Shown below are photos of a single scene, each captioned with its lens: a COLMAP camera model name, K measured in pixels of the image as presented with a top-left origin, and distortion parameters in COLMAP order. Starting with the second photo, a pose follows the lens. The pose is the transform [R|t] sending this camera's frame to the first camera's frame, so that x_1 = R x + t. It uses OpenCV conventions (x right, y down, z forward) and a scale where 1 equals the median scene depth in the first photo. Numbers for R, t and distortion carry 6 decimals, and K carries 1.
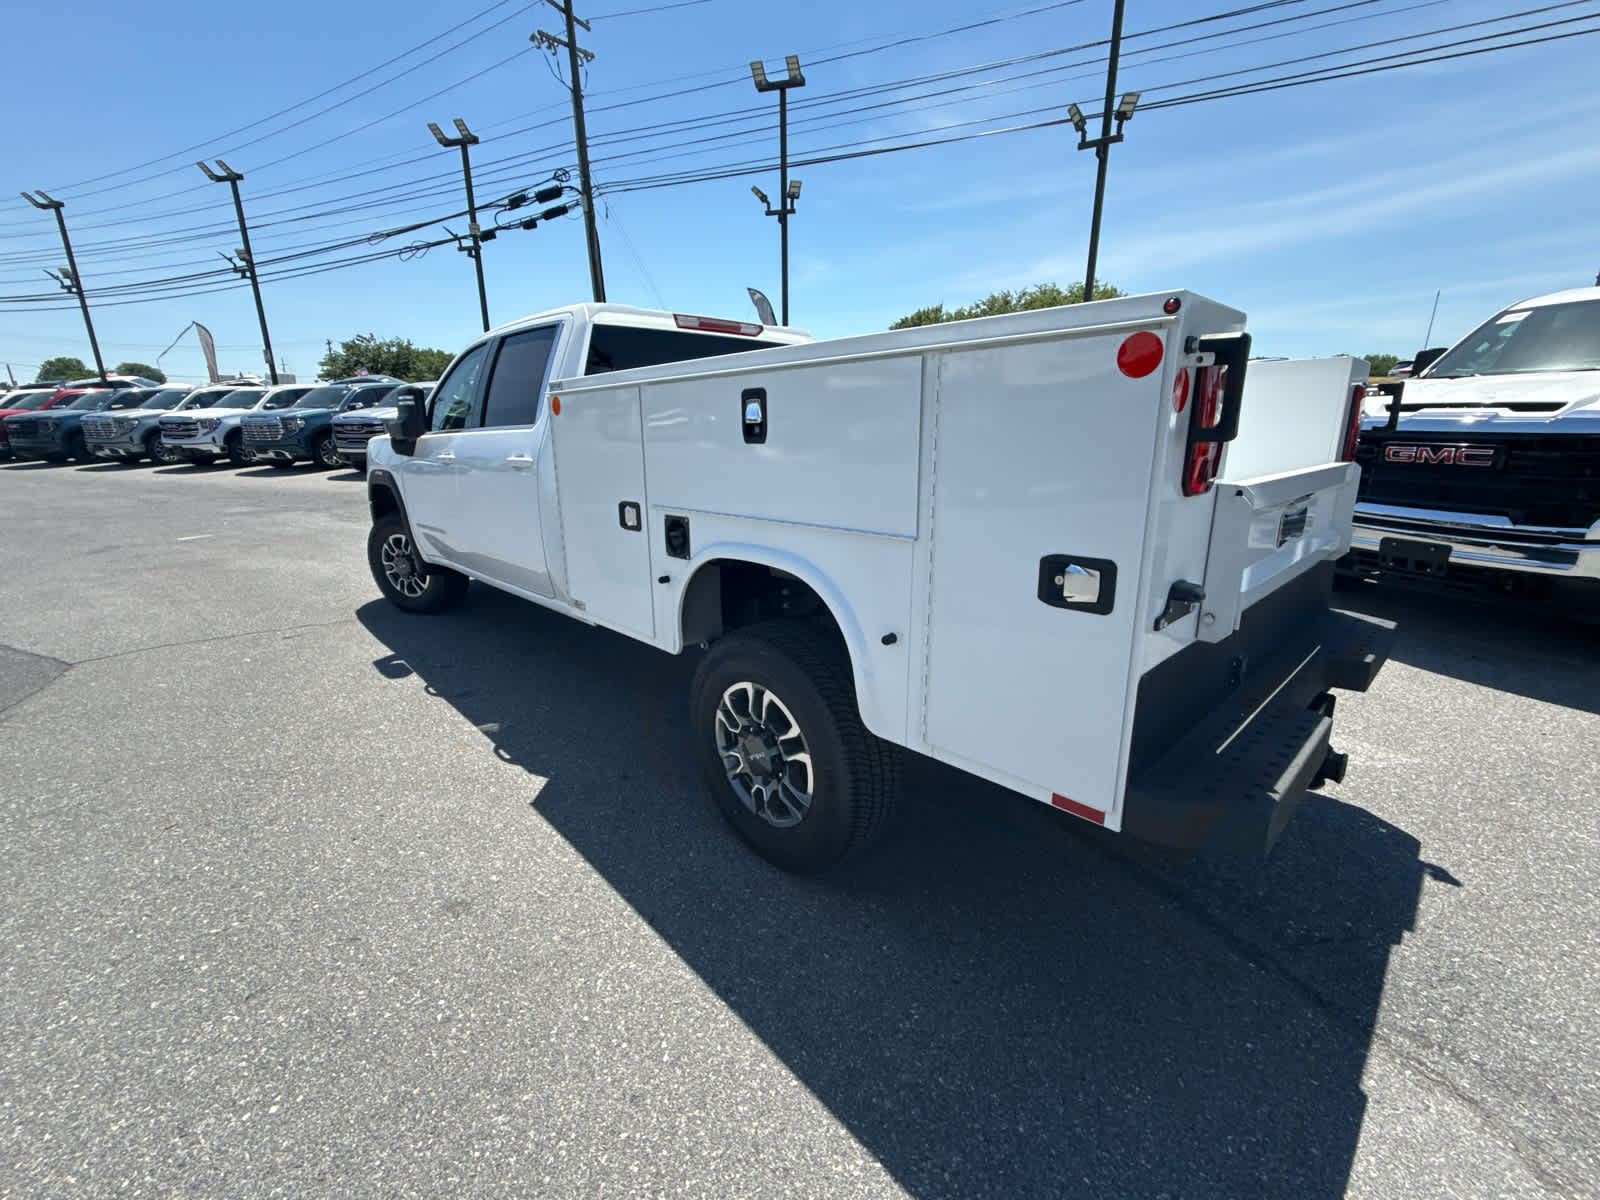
lens RADIAL K [[673.5, 0, 801.7], [0, 673.5, 601.7], [0, 0, 1]] dist [0.000313, 0.000143]
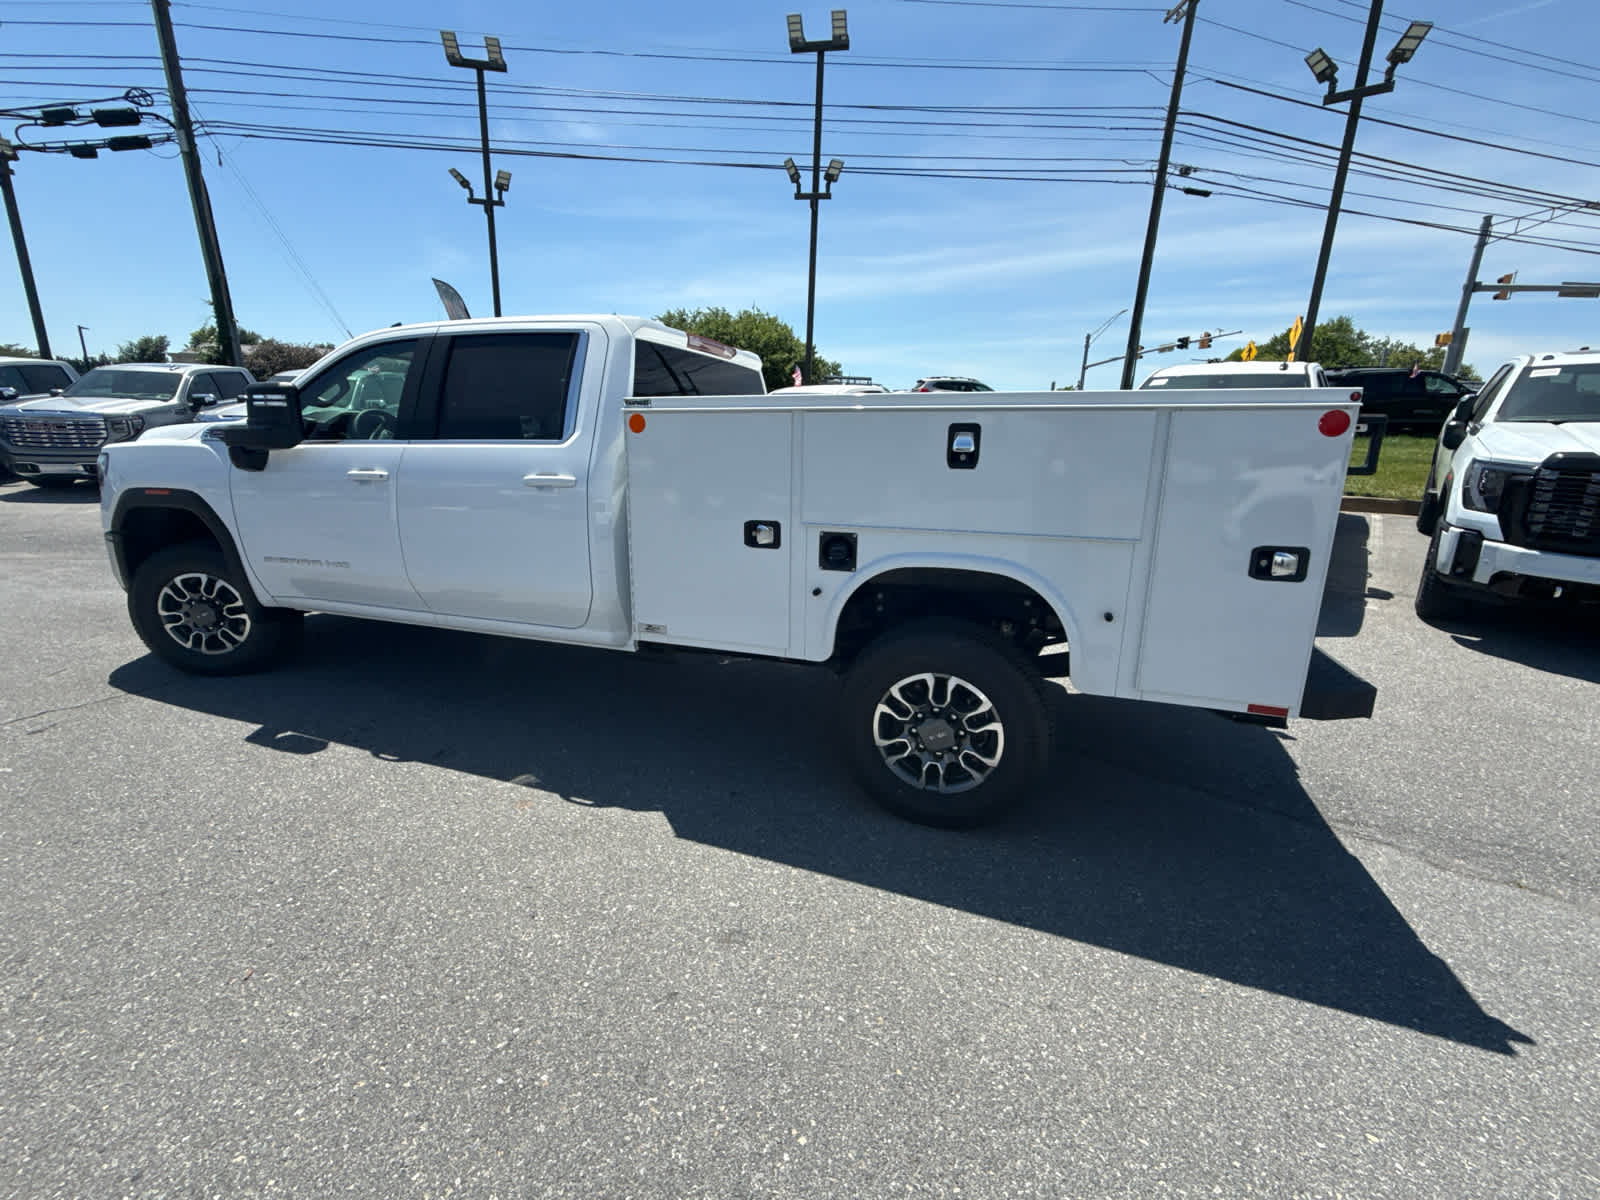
lens RADIAL K [[673.5, 0, 803.6], [0, 673.5, 601.4], [0, 0, 1]] dist [0.000313, 0.000143]
pose [[0.890925, -0.082231, 0.446643, -0.515471], [0.089306, 0.995990, 0.005231, -0.018827], [-0.445282, 0.035228, 0.894697, 0.037169]]
